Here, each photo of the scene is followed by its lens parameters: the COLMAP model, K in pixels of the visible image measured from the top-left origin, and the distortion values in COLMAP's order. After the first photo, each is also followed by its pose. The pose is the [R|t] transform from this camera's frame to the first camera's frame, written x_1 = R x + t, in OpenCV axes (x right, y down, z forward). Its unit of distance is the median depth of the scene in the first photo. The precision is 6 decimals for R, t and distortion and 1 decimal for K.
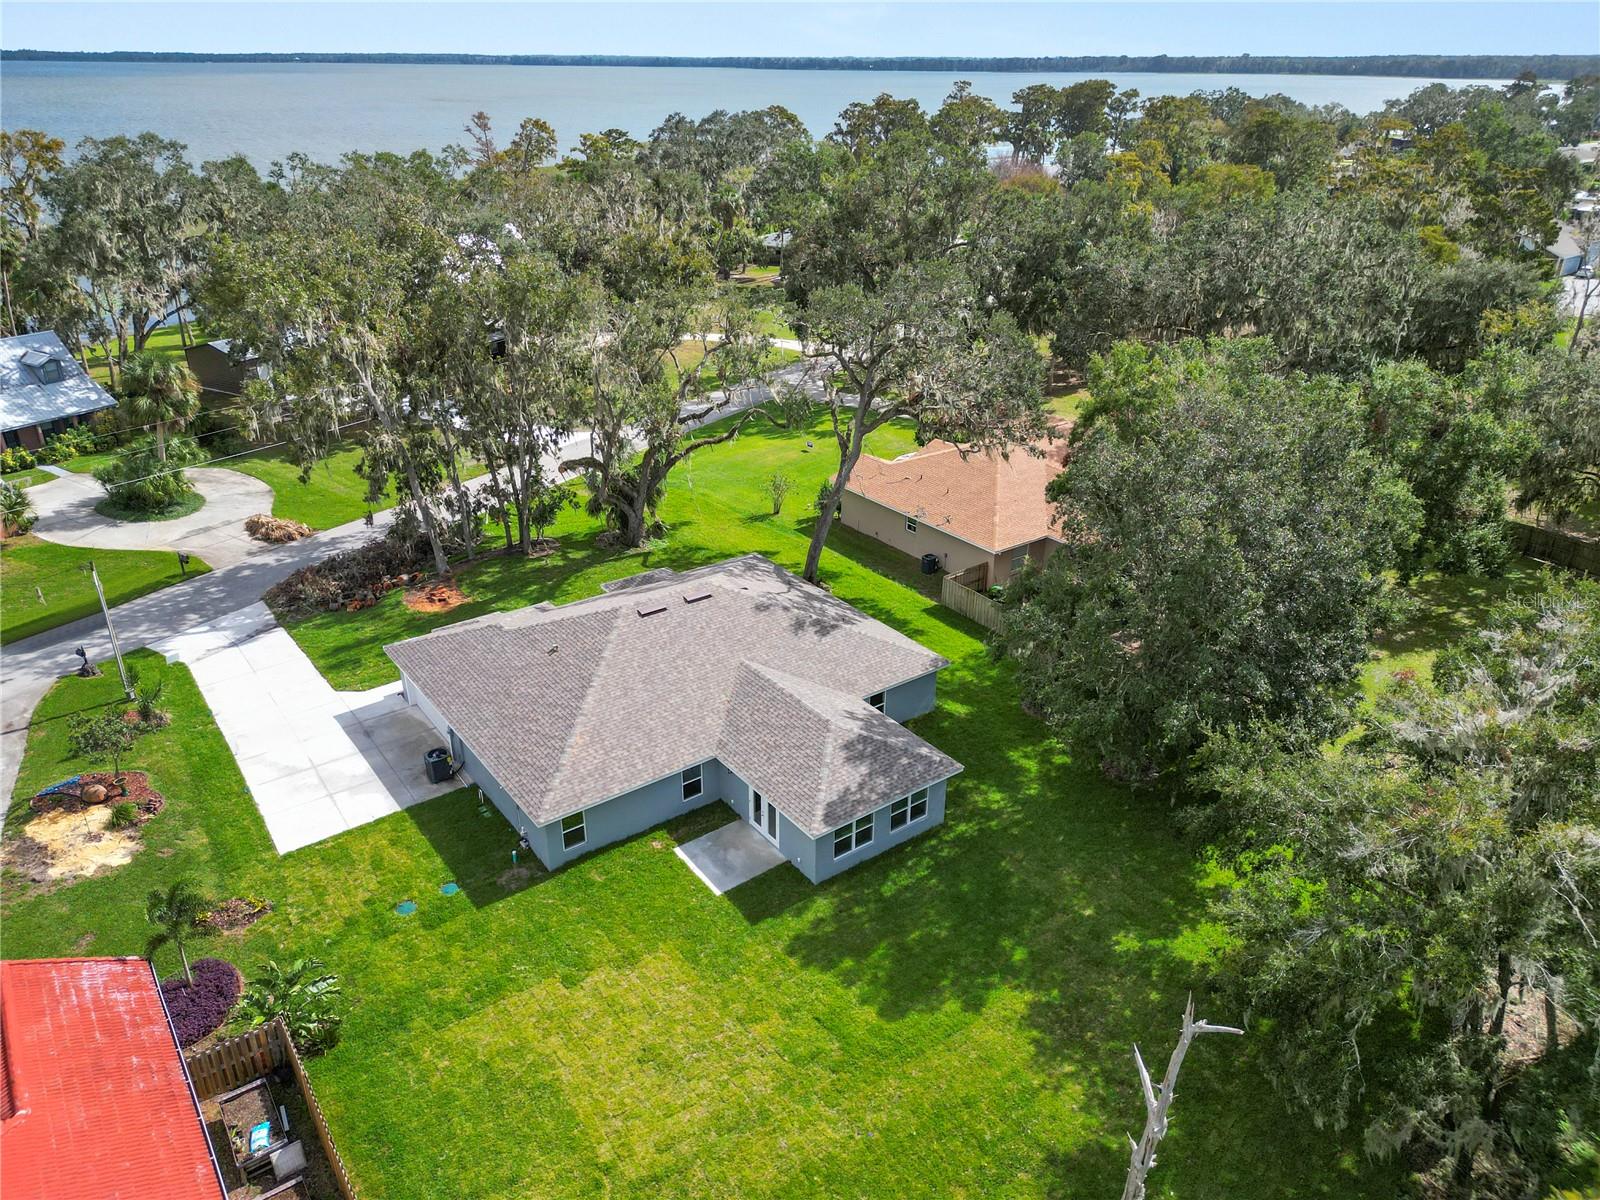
lens RADIAL K [[1120.6, 0, 800.0], [0, 1120.6, 600.0], [0, 0, 1]] dist [0.071630, -0.070726]
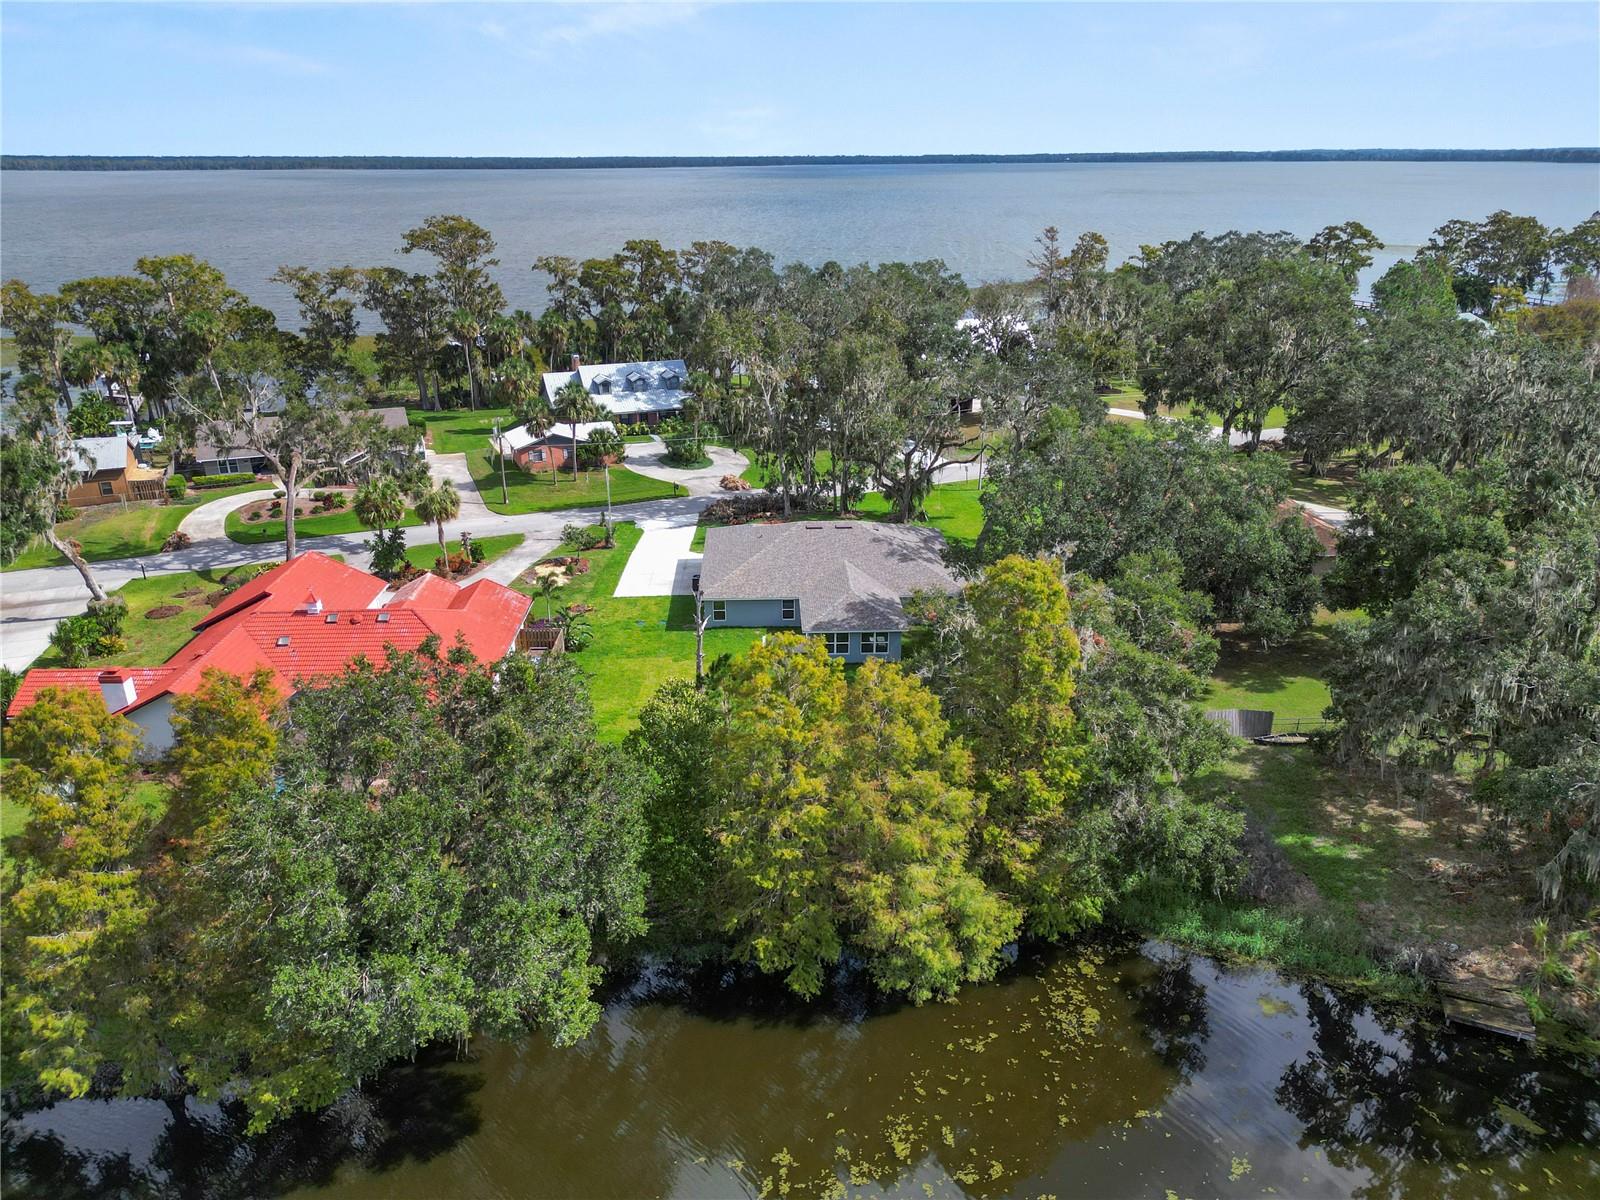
lens RADIAL K [[1120.6, 0, 800.0], [0, 1120.6, 600.0], [0, 0, 1]] dist [0.071630, -0.070726]
pose [[0.827155, 0.203920, -0.523670, 0.690155], [-0.239864, 0.970806, -0.000836, 0.109406], [0.508212, 0.126301, 0.851921, -0.451695]]
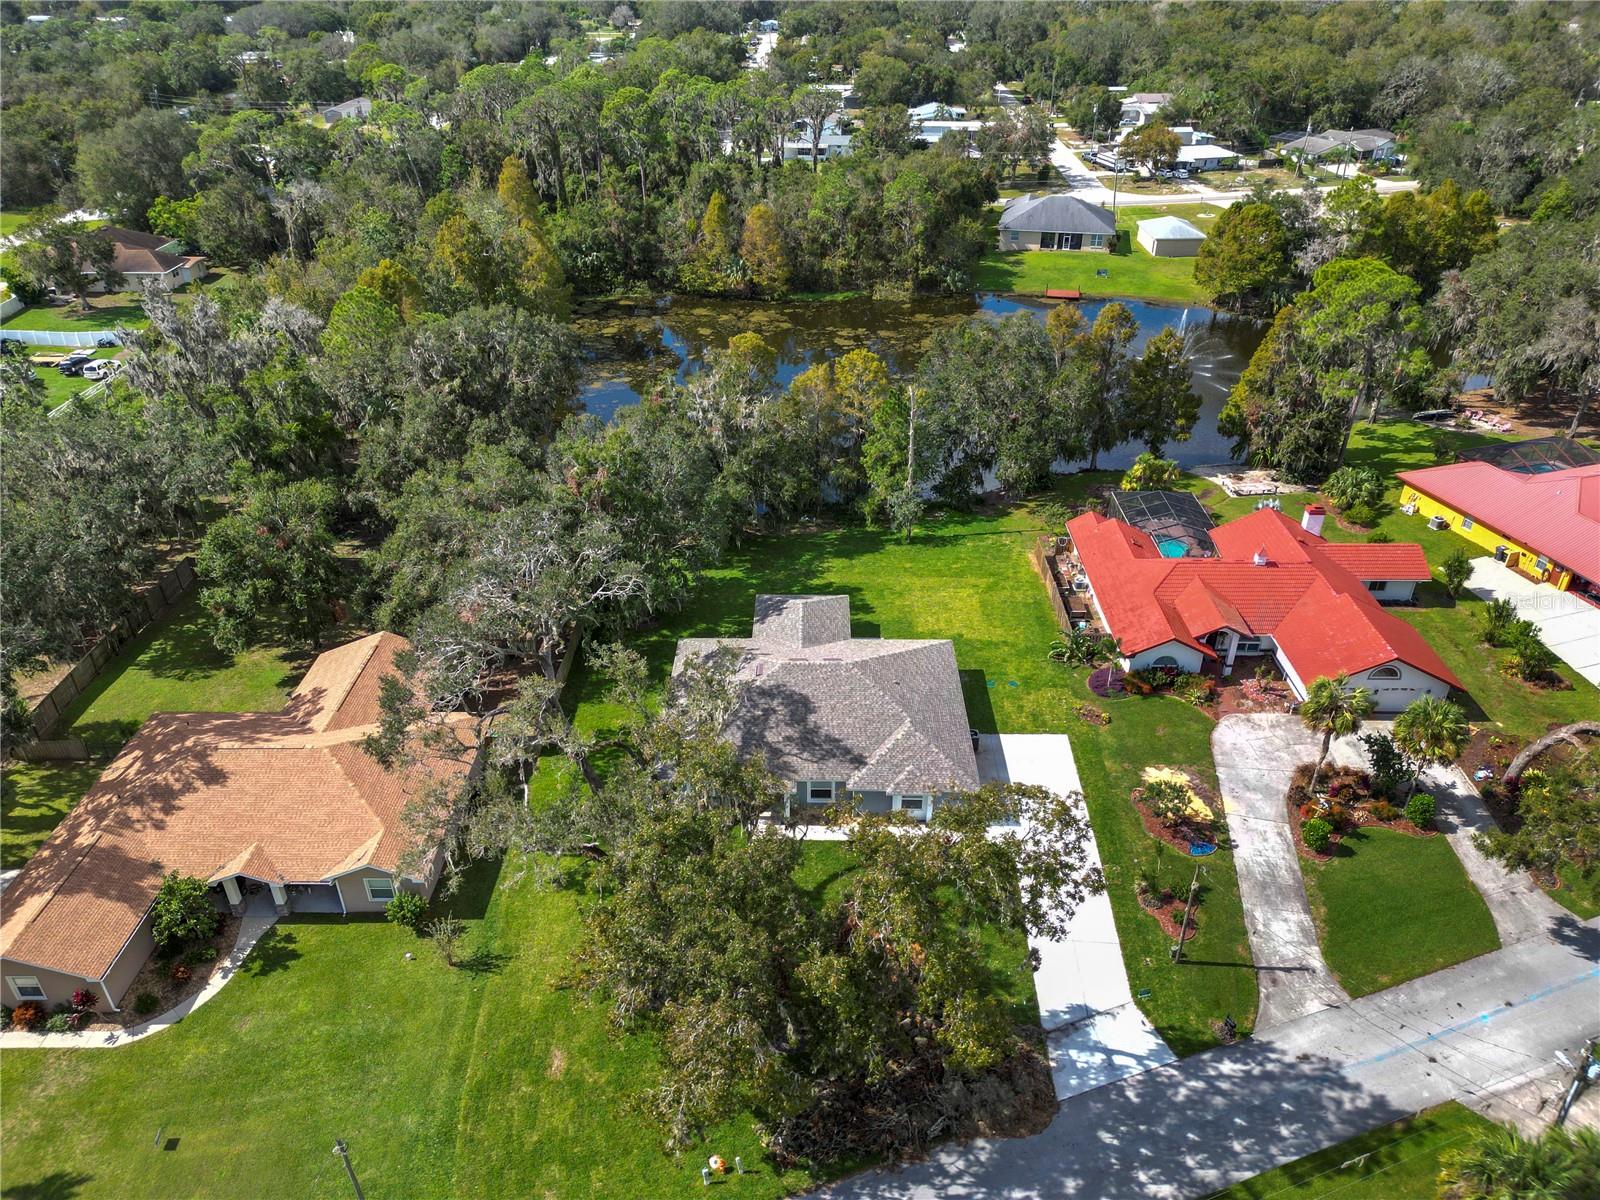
lens RADIAL K [[1120.6, 0, 800.0], [0, 1120.6, 600.0], [0, 0, 1]] dist [0.071630, -0.070726]
pose [[-0.796363, -0.314093, 0.516867, -0.723851], [0.262090, 0.590963, 0.762936, -1.023227], [-0.545082, 0.743040, -0.388301, 1.308174]]
